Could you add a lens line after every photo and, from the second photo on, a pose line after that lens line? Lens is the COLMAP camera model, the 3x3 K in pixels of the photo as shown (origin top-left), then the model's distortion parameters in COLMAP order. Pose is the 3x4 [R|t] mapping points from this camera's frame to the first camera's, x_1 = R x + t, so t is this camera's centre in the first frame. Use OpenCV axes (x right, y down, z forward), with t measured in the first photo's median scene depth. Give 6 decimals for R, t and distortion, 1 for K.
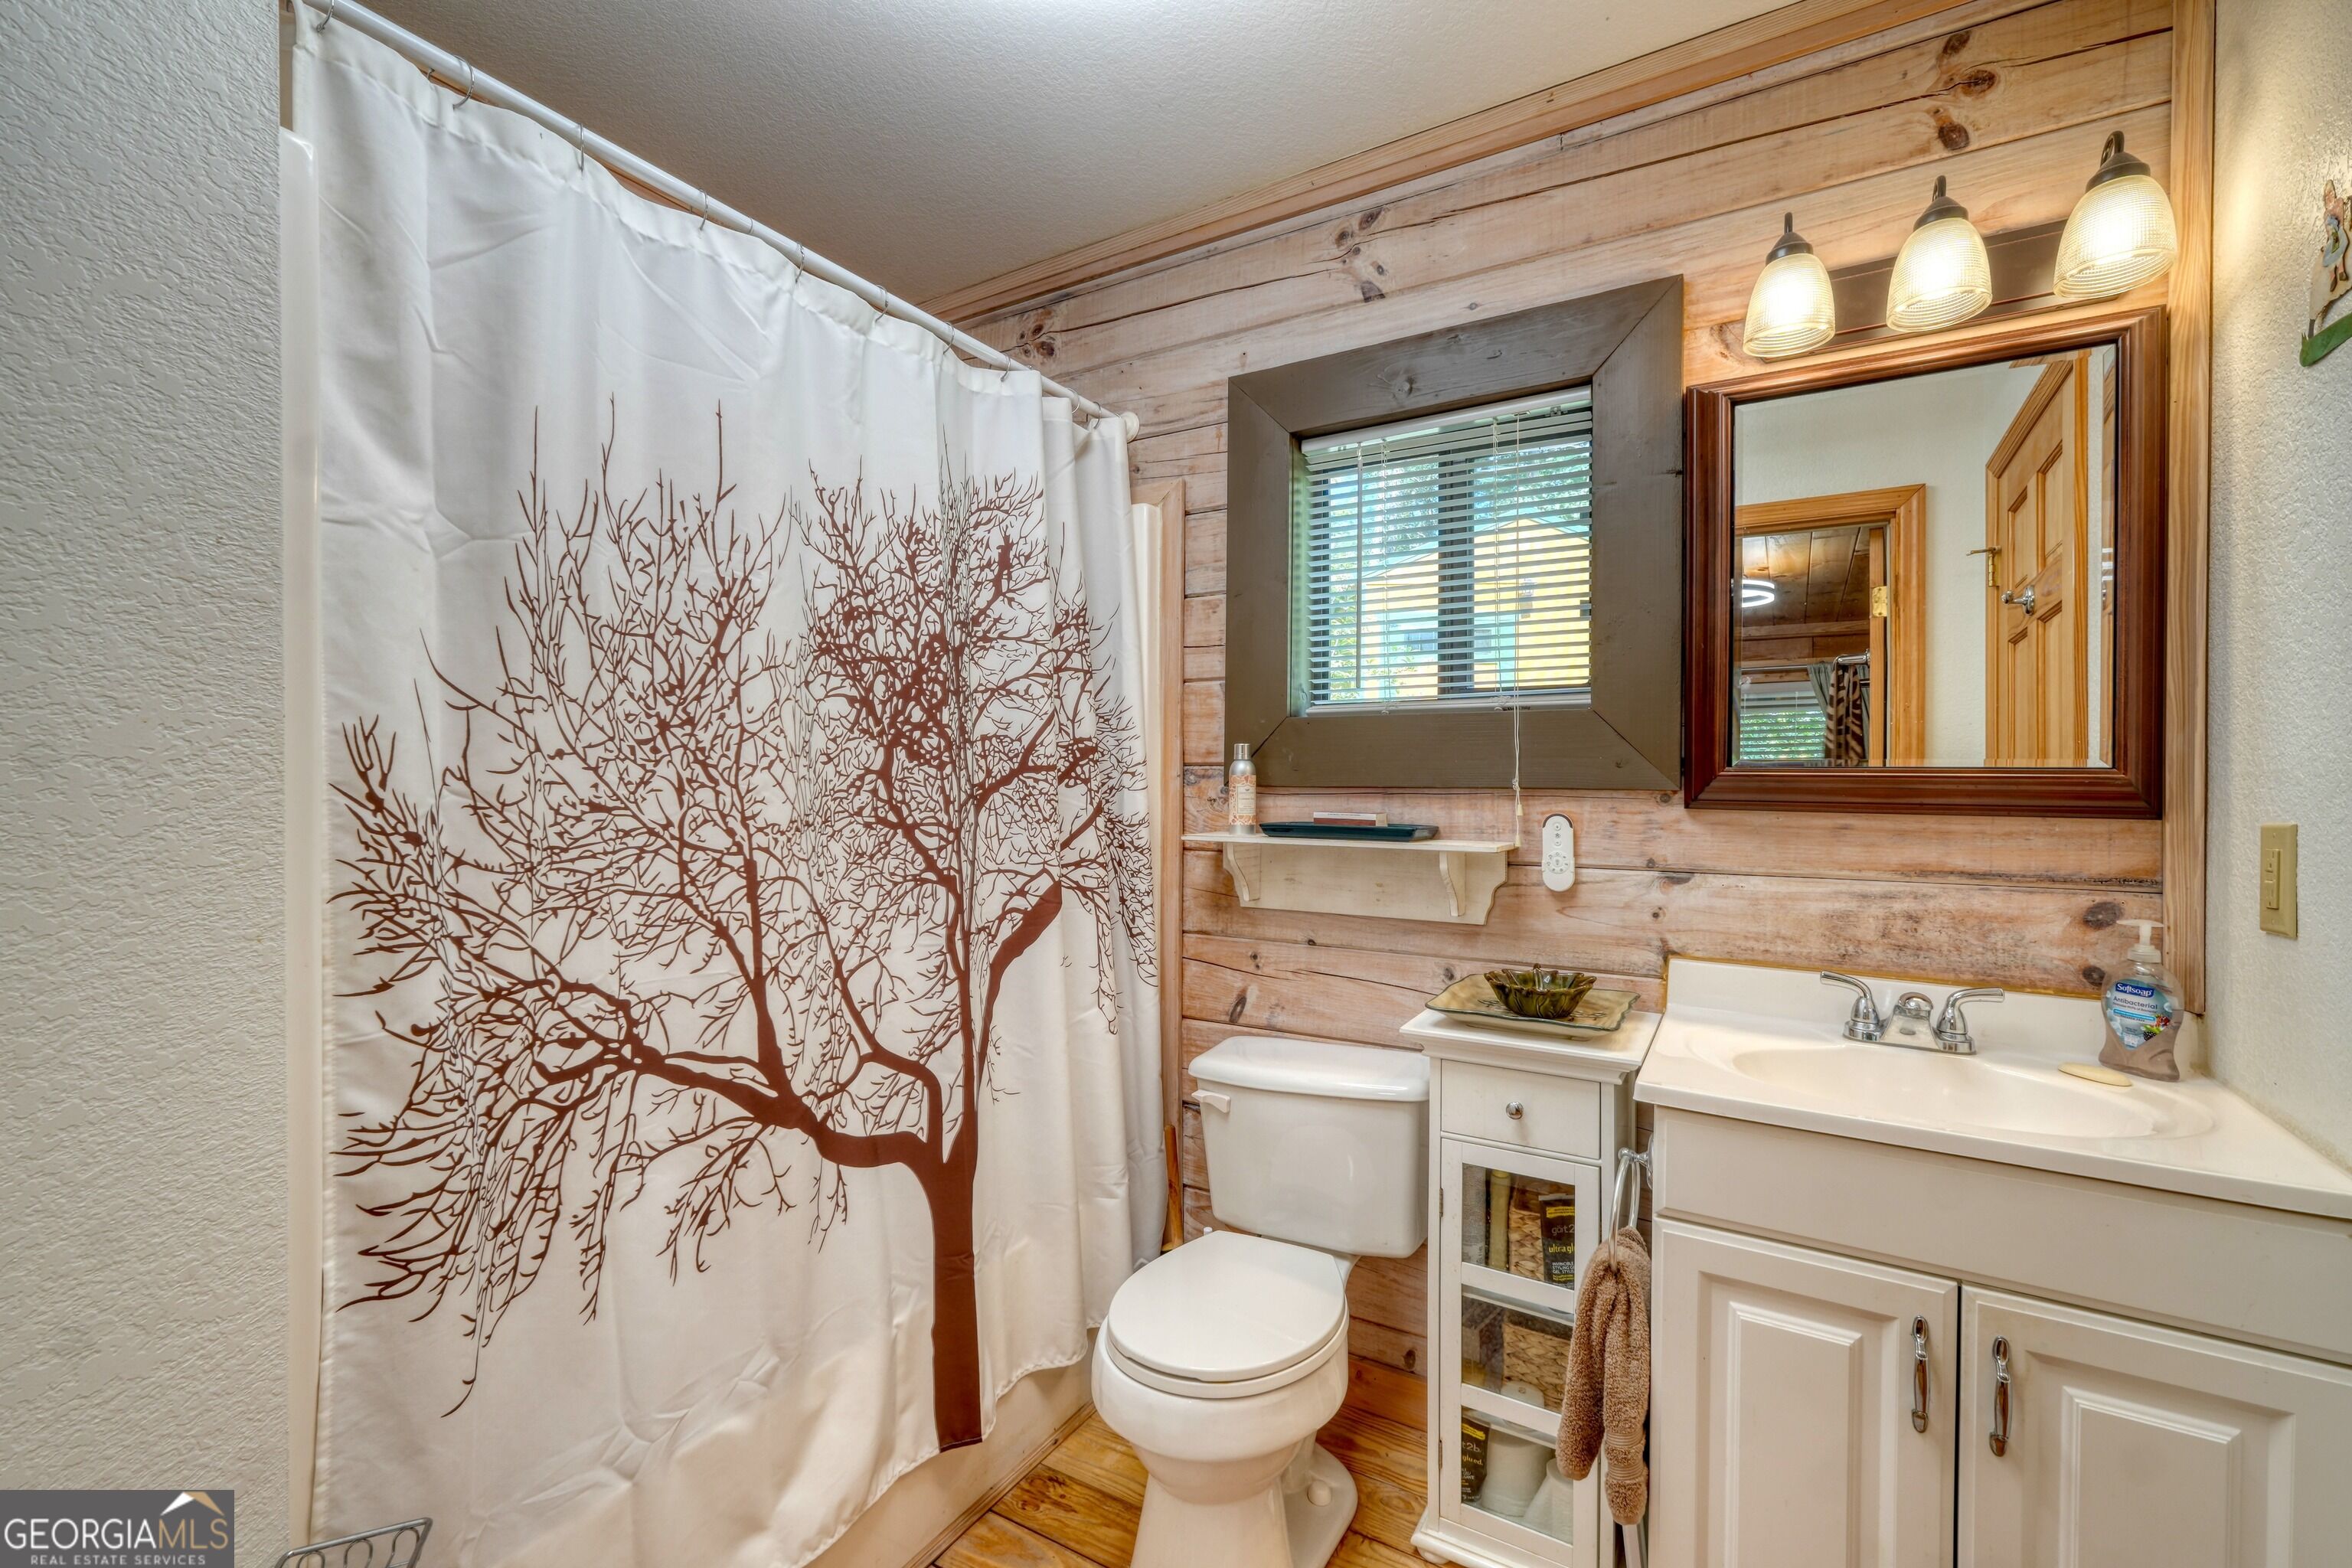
lens RADIAL K [[996.4, 0, 1184.7], [0, 996.4, 780.9], [0, 0, 1]] dist [-0.004266, 0.002899]
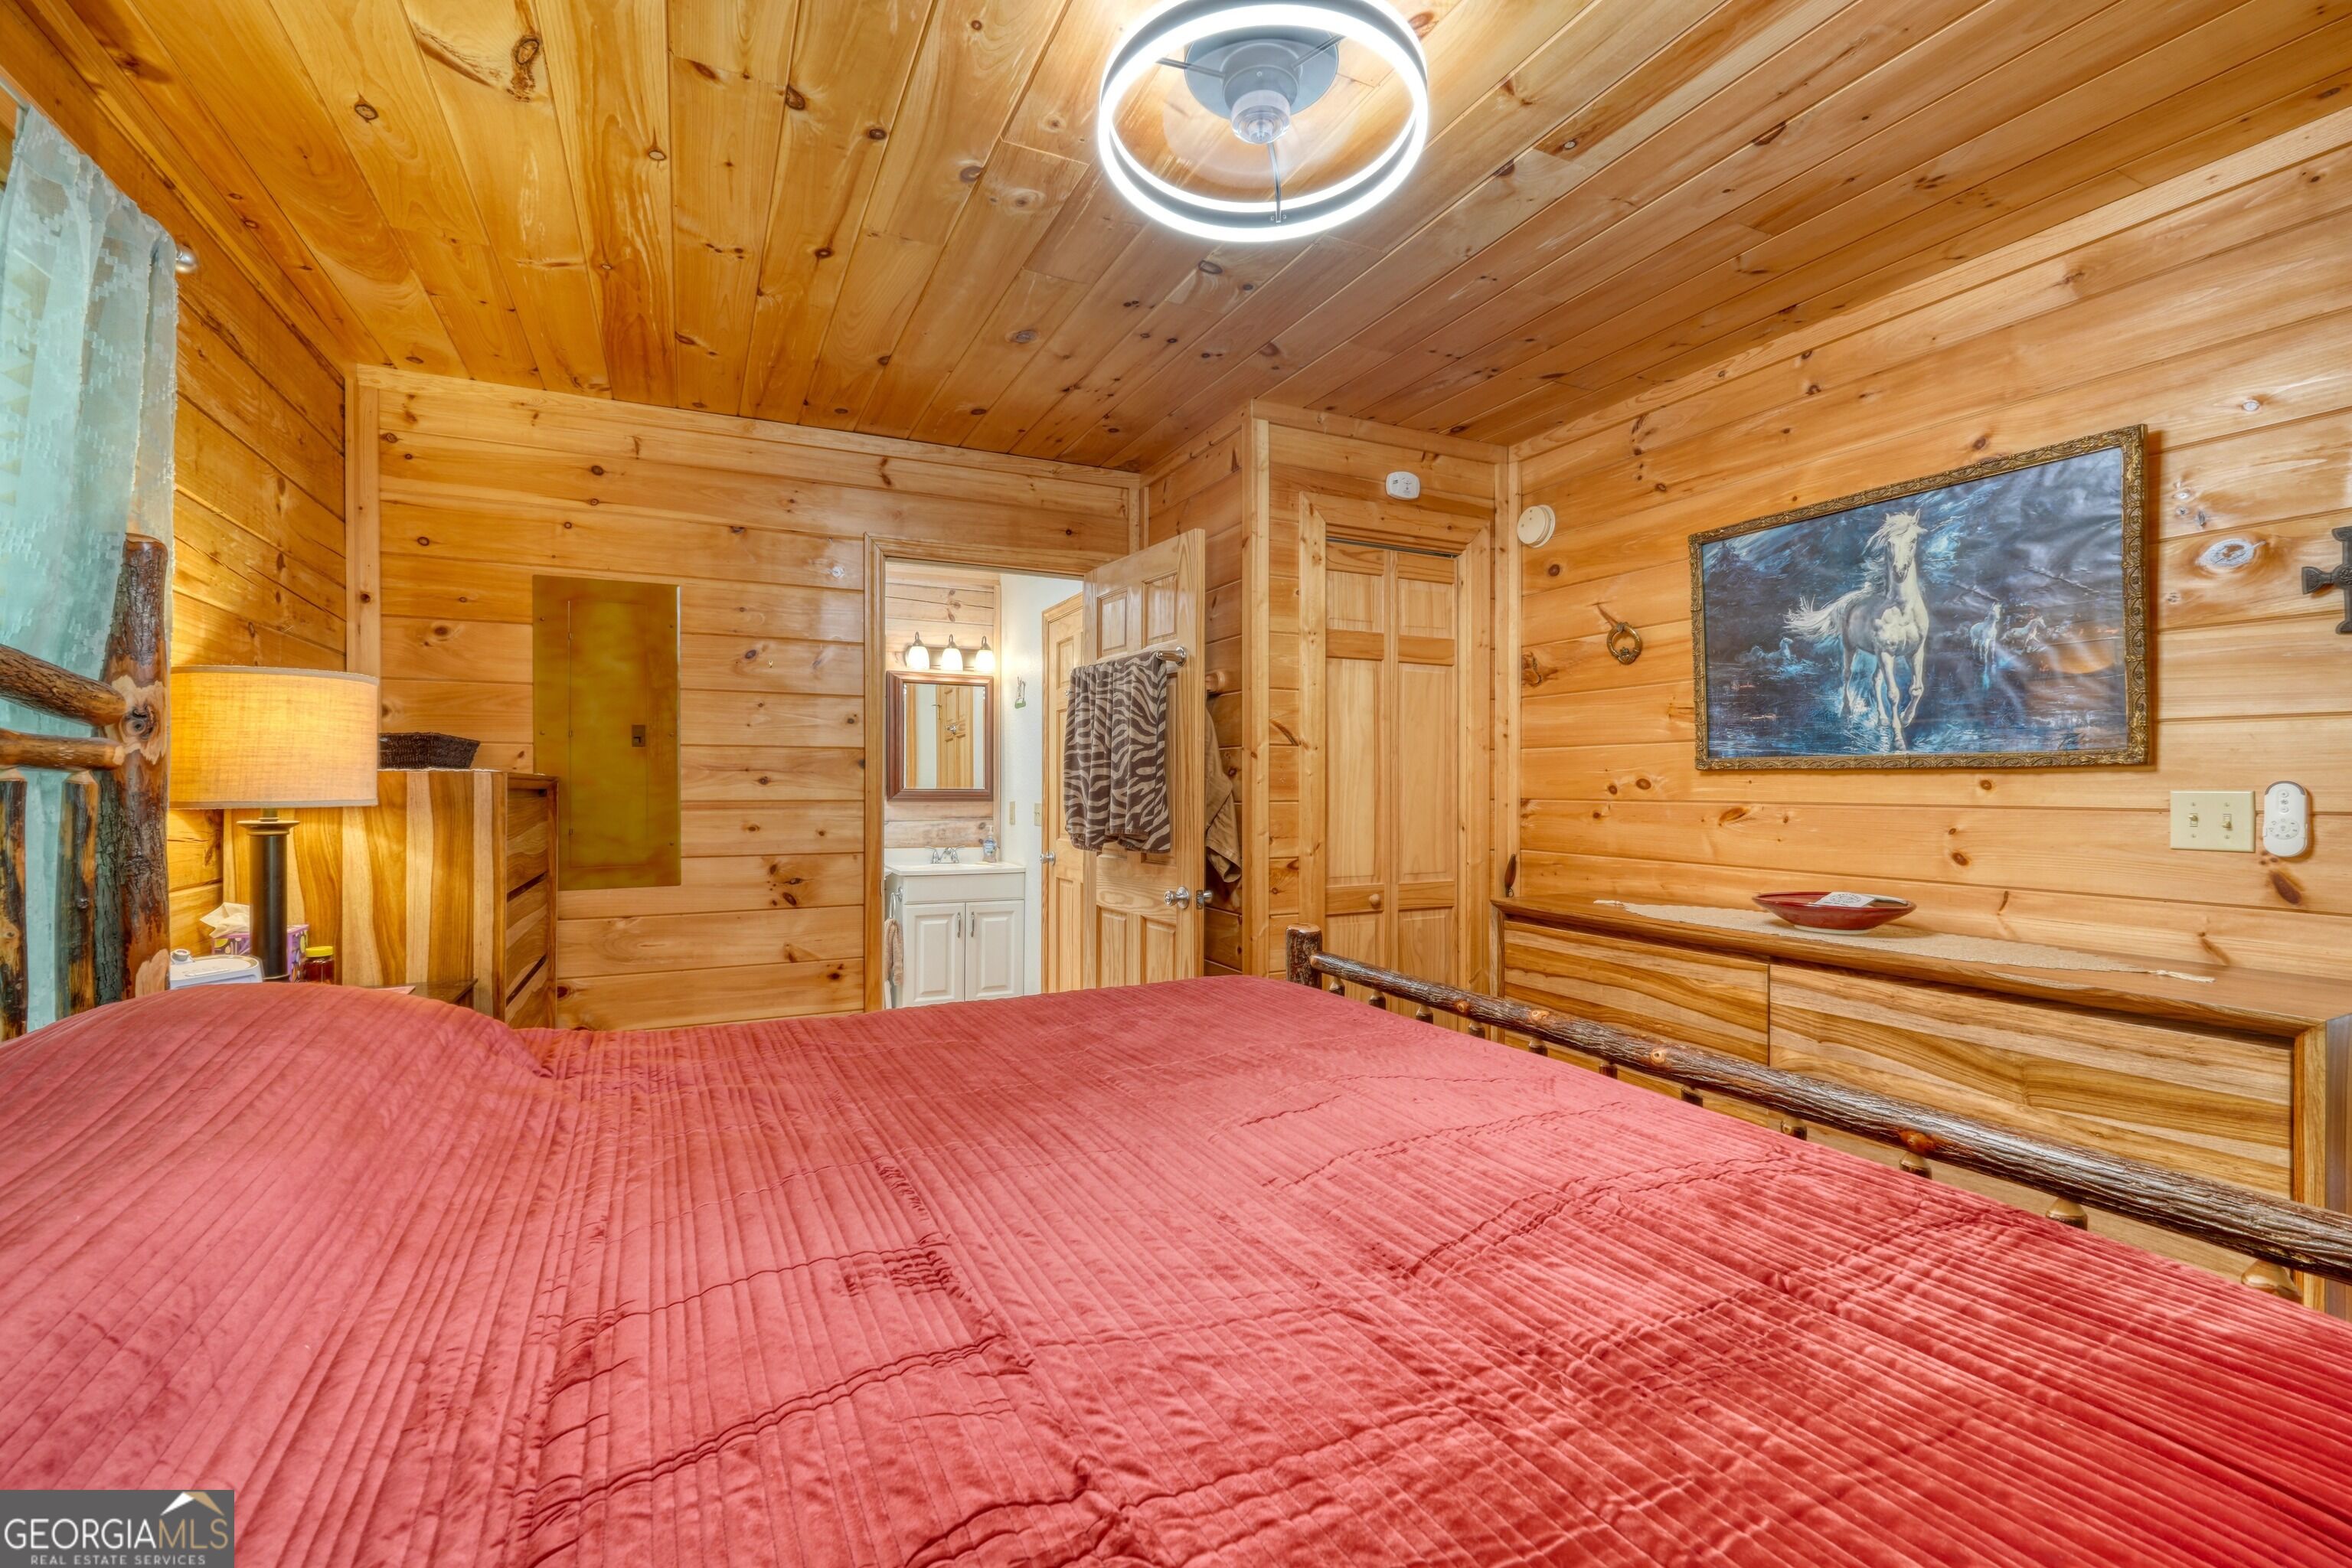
lens RADIAL K [[996.4, 0, 1179.6], [0, 996.4, 778.8], [0, 0, 1]] dist [-0.004266, 0.002899]
pose [[0.535134, 0.004792, 0.844754, -2.075804], [0.001179, 0.999979, -0.006420, -0.029677], [-0.844766, 0.004432, 0.535117, -1.851893]]
